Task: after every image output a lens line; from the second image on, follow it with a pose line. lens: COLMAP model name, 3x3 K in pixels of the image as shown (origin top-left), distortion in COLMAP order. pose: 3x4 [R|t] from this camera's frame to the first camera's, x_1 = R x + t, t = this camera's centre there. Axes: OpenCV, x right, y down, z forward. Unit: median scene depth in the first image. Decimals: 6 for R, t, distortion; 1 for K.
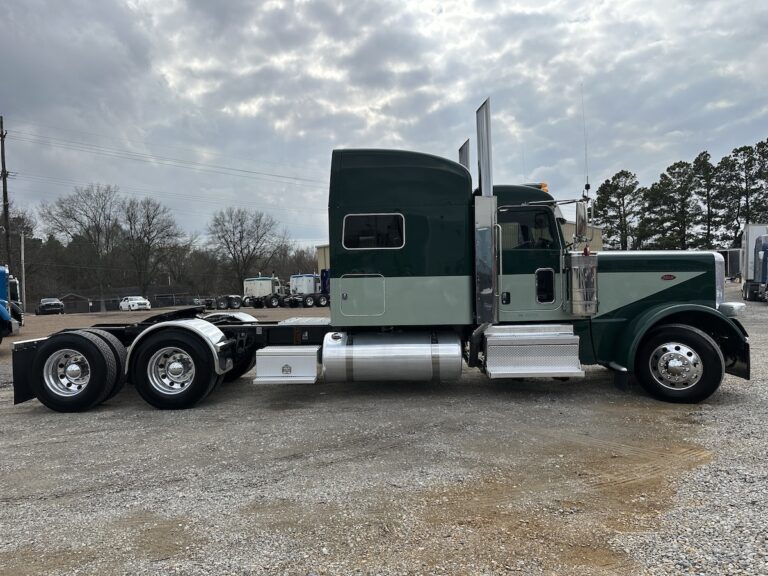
lens RADIAL K [[526.9, 0, 368.8], [0, 526.9, 319.4], [0, 0, 1]] dist [0.024842, -0.031336]
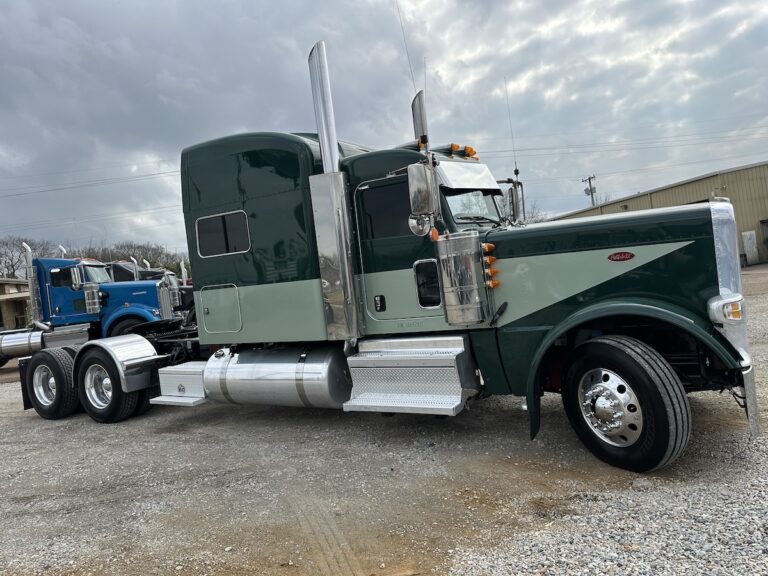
lens RADIAL K [[526.9, 0, 389.4], [0, 526.9, 294.3], [0, 0, 1]] dist [0.024842, -0.031336]
pose [[0.875738, -0.051612, -0.480021, 0.381993], [0.049430, 0.998630, -0.017194, -0.023779], [0.480250, -0.008670, 0.877089, 0.208434]]
